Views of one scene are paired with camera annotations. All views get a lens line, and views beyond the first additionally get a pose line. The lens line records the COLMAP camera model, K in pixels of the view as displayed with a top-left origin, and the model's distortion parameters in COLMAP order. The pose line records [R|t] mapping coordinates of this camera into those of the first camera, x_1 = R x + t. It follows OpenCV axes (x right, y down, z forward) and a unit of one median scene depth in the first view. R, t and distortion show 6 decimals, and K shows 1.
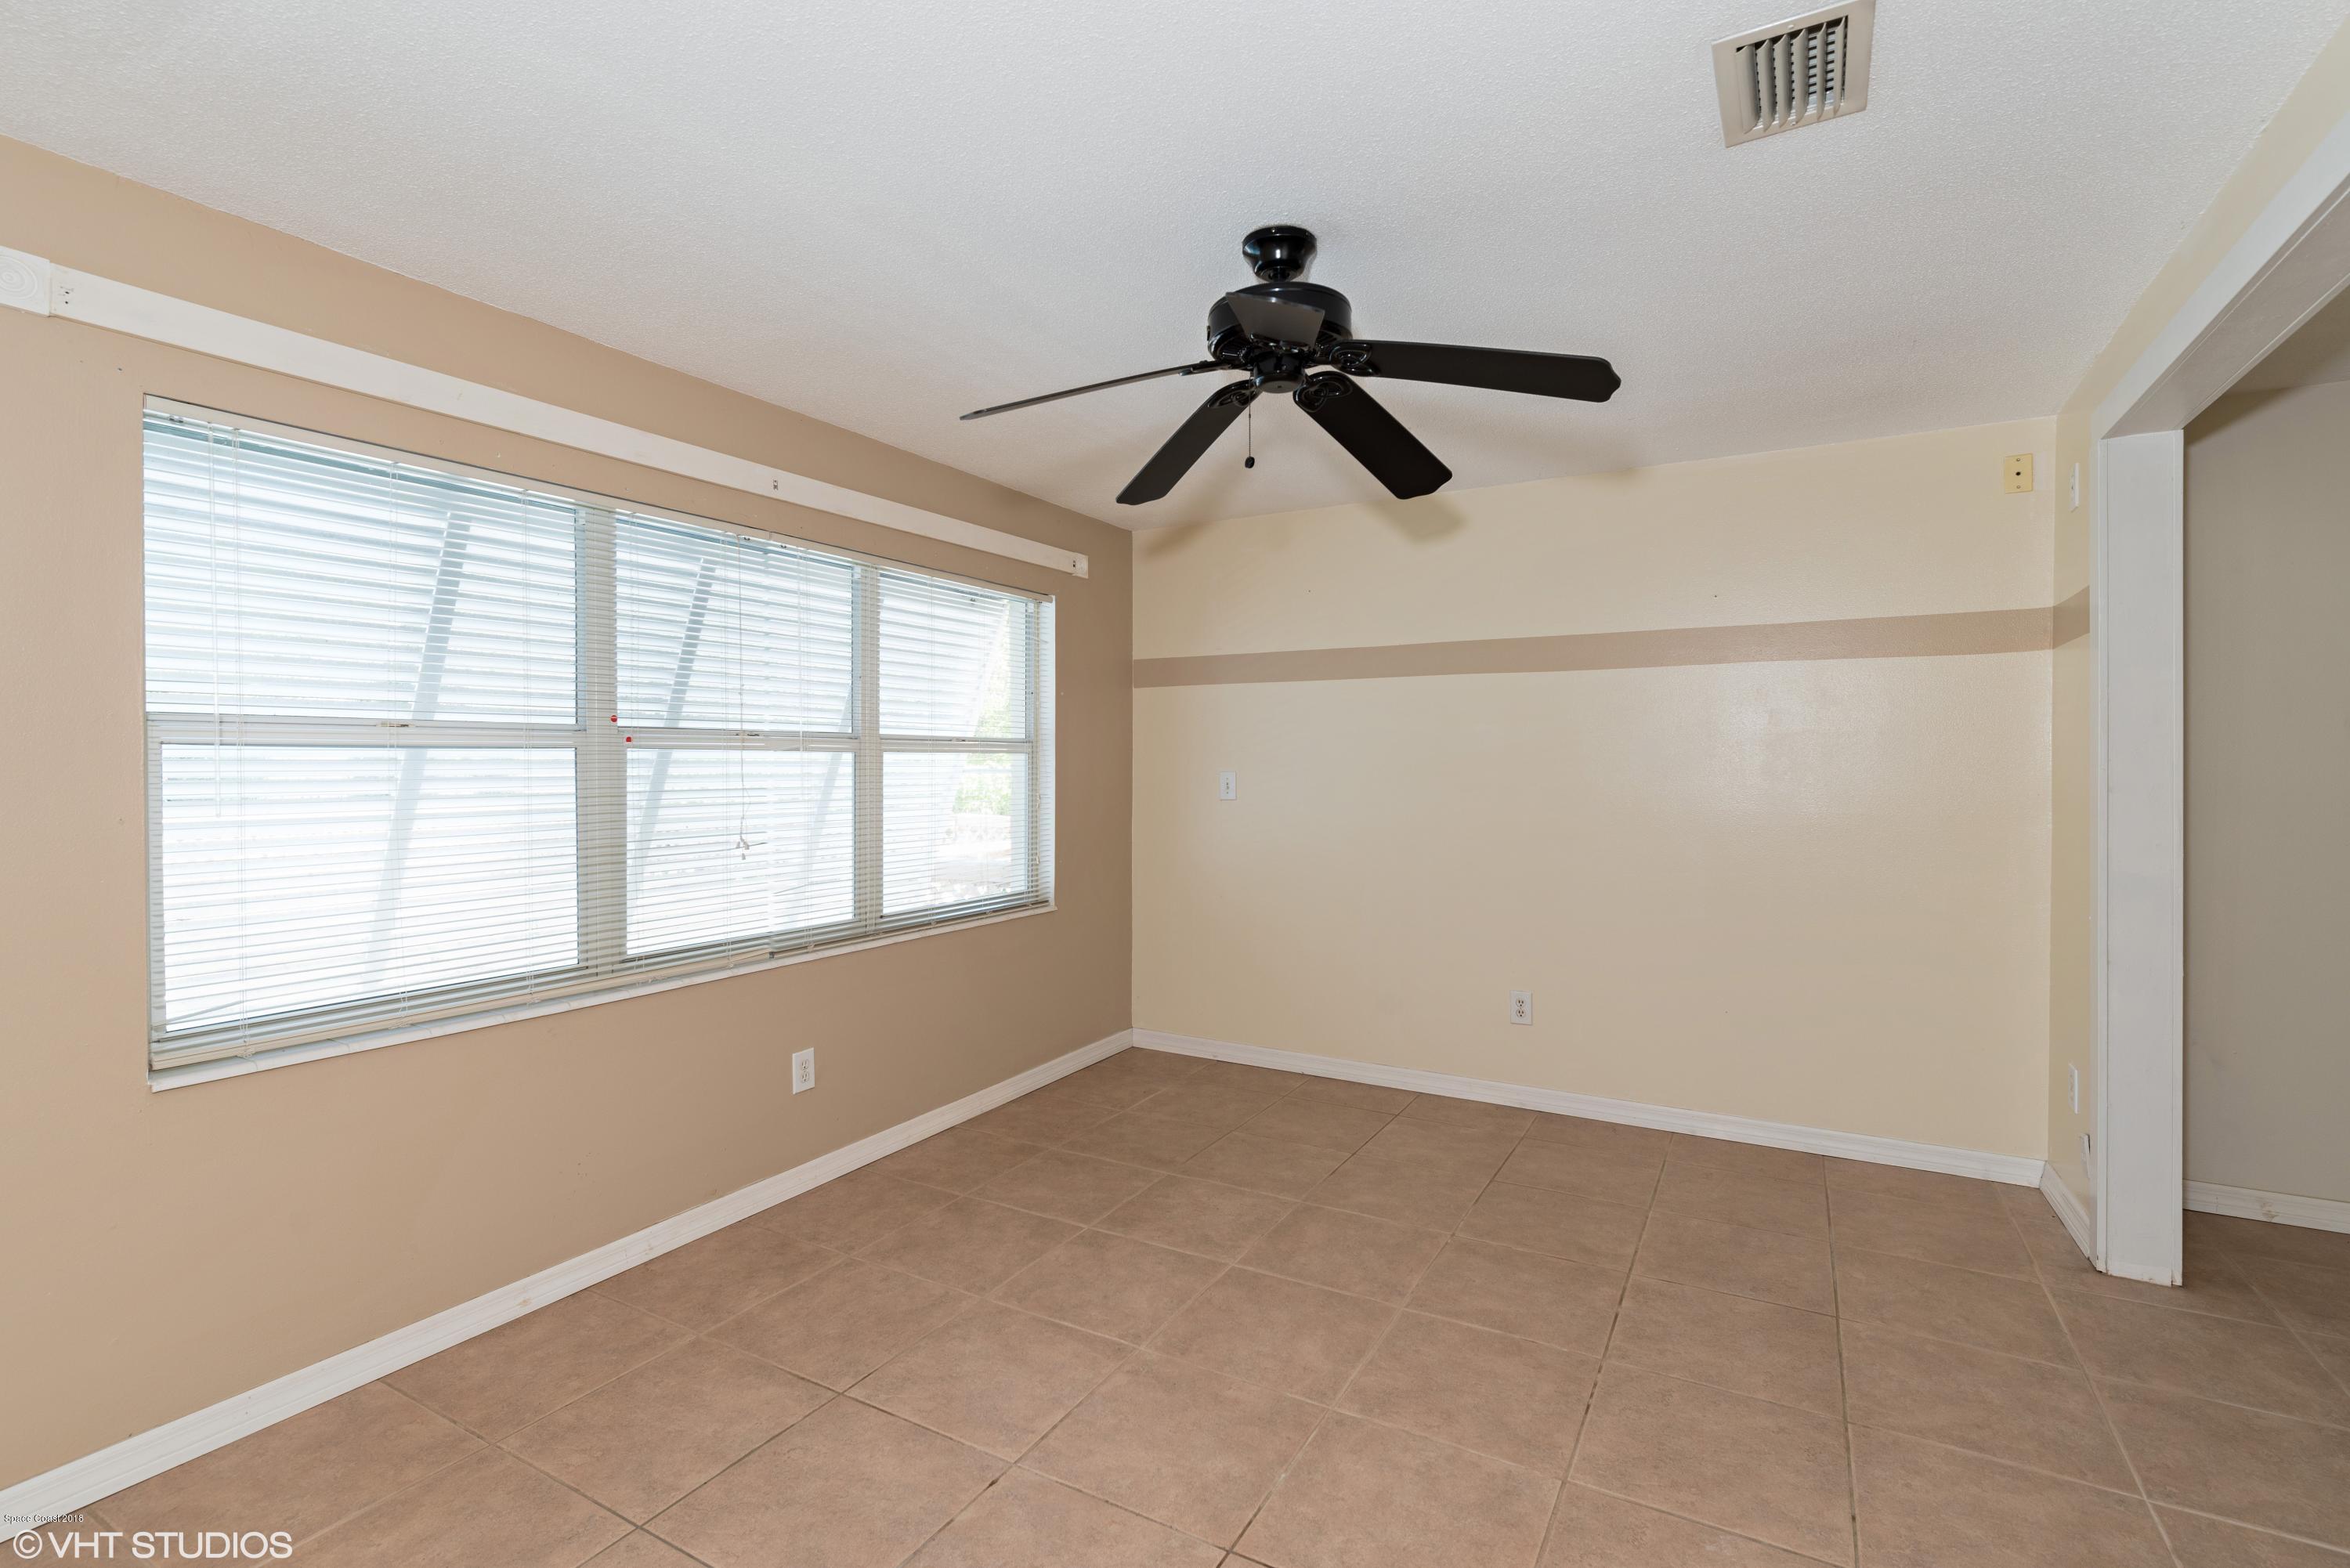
lens RADIAL K [[1087.5, 0, 1174.6], [0, 1087.5, 760.3], [0, 0, 1]] dist [-0.000259, -0.000046]
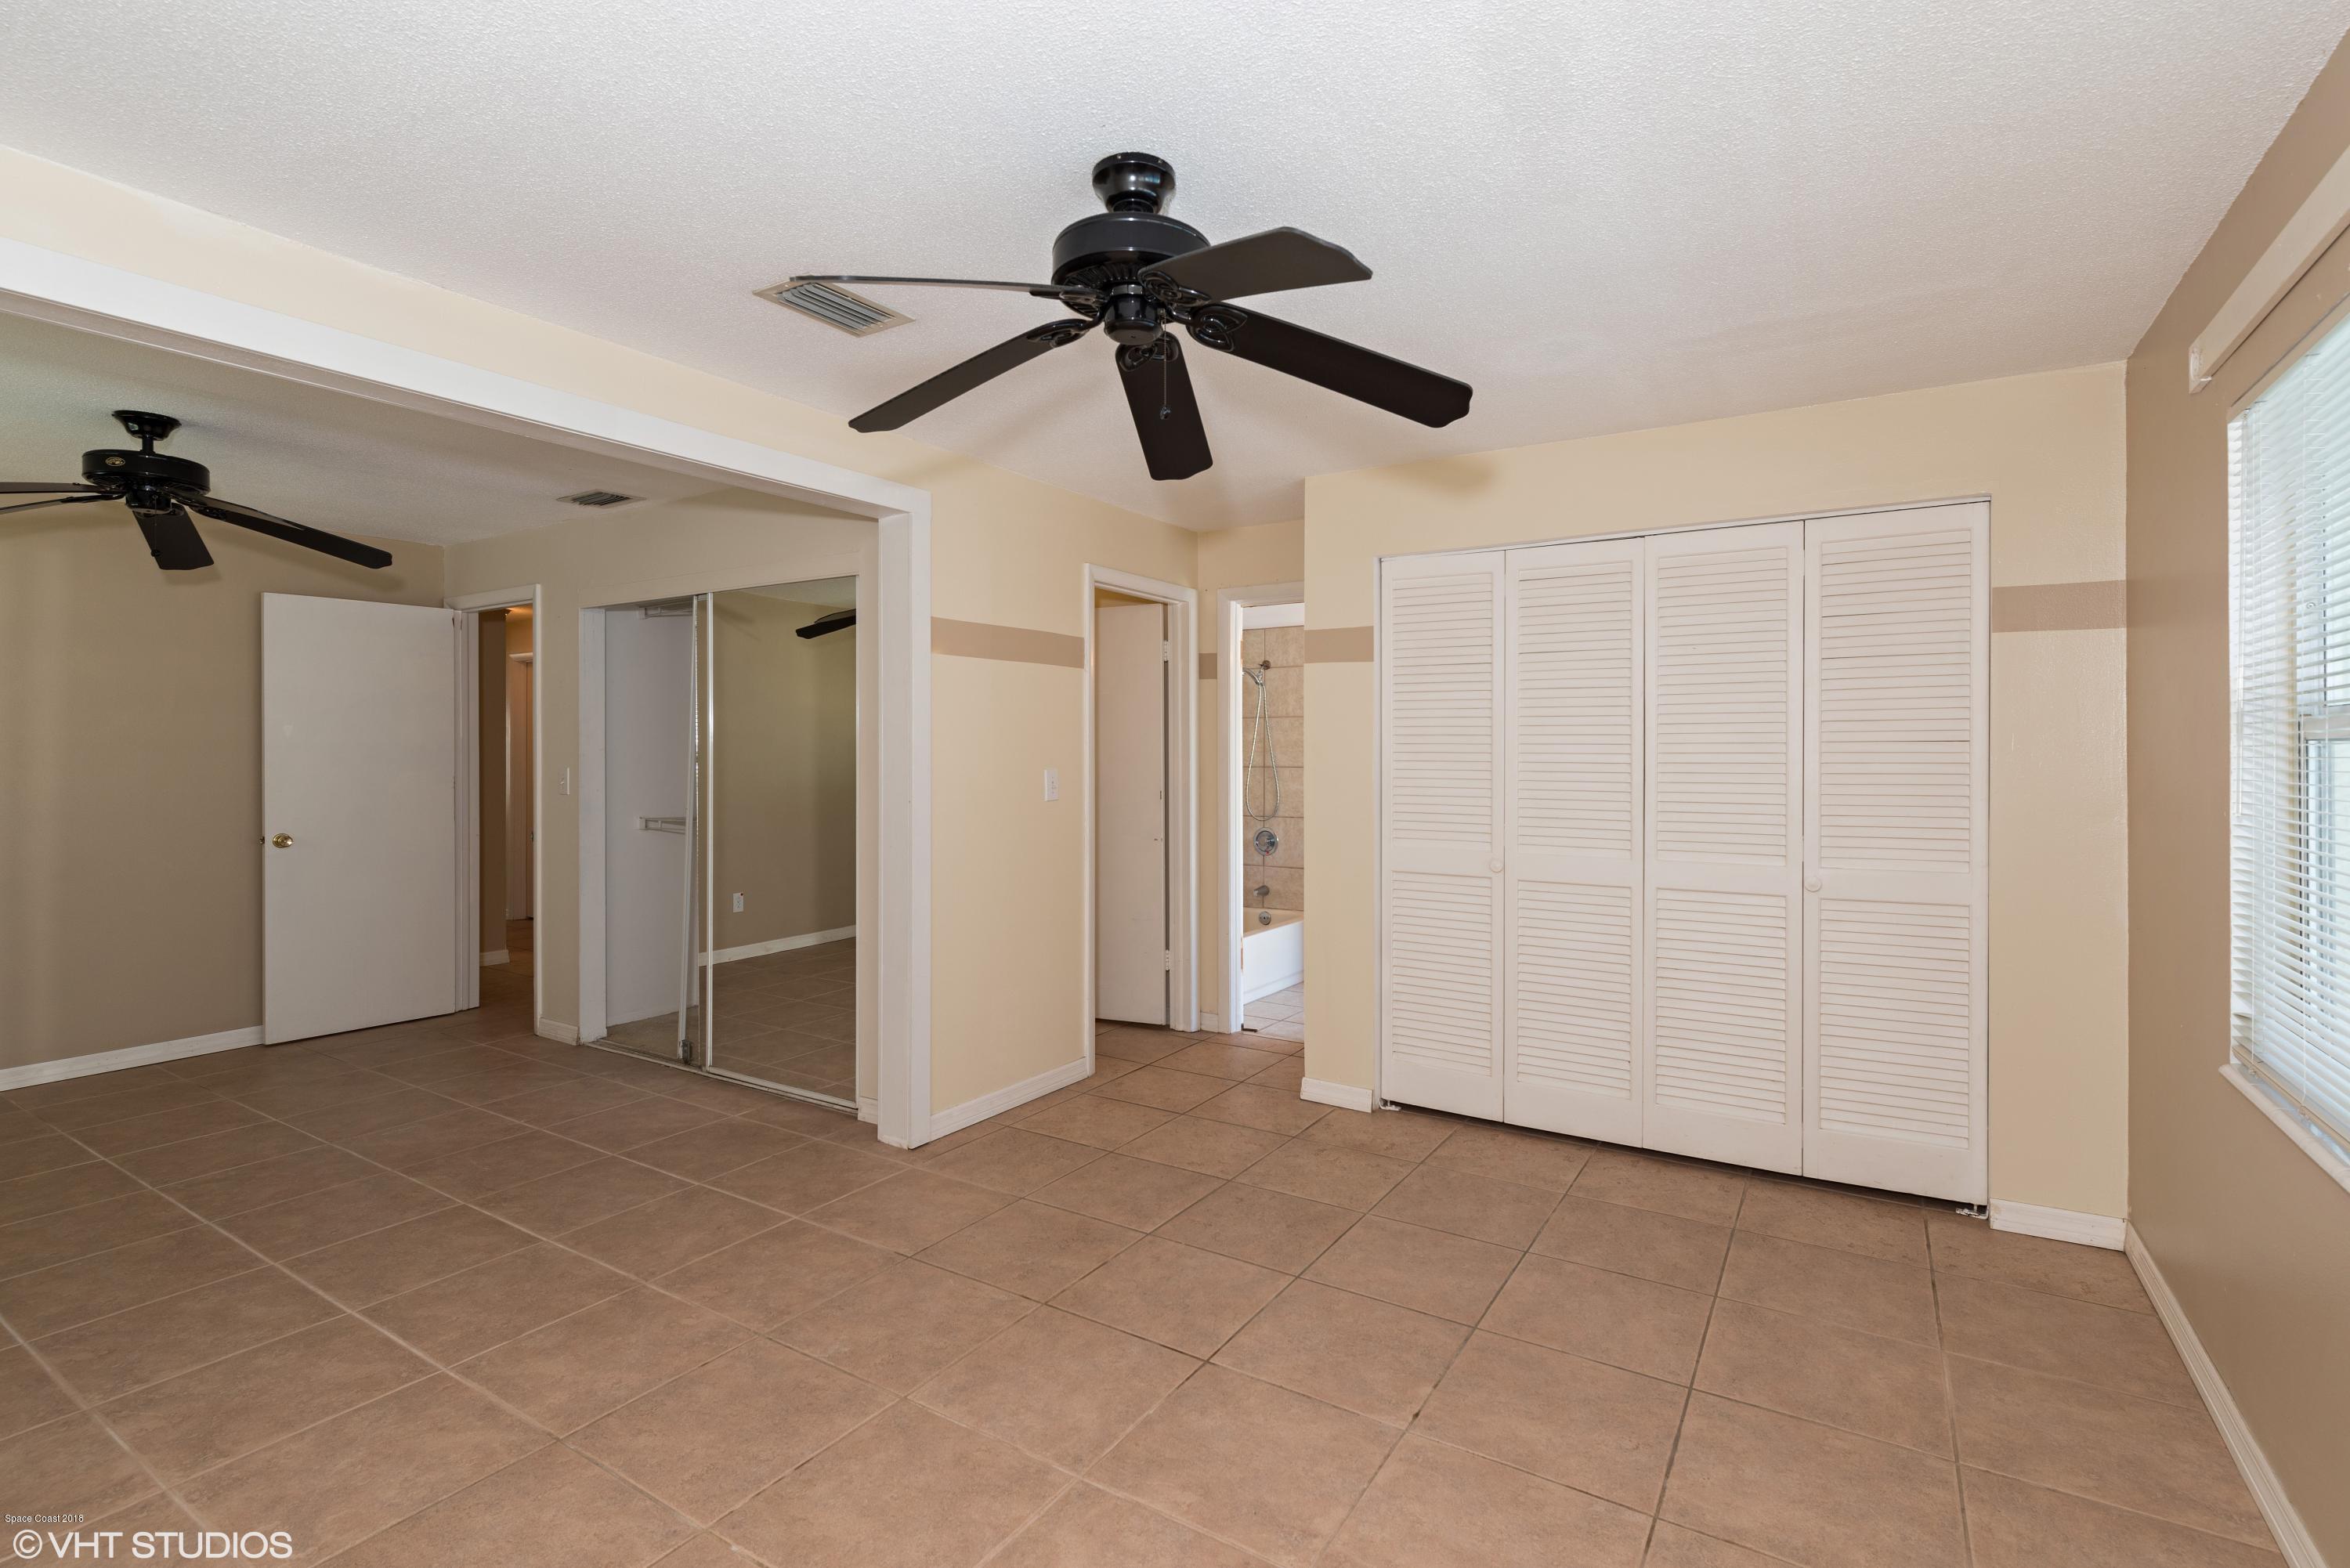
lens RADIAL K [[1087.5, 0, 1174.6], [0, 1087.5, 760.3], [0, 0, 1]] dist [-0.000259, -0.000046]
pose [[-0.999112, 0.001511, 0.042112, 0.026696], [0.001707, 0.999988, 0.004618, -0.002538], [-0.042105, 0.004685, -0.999102, 1.891018]]
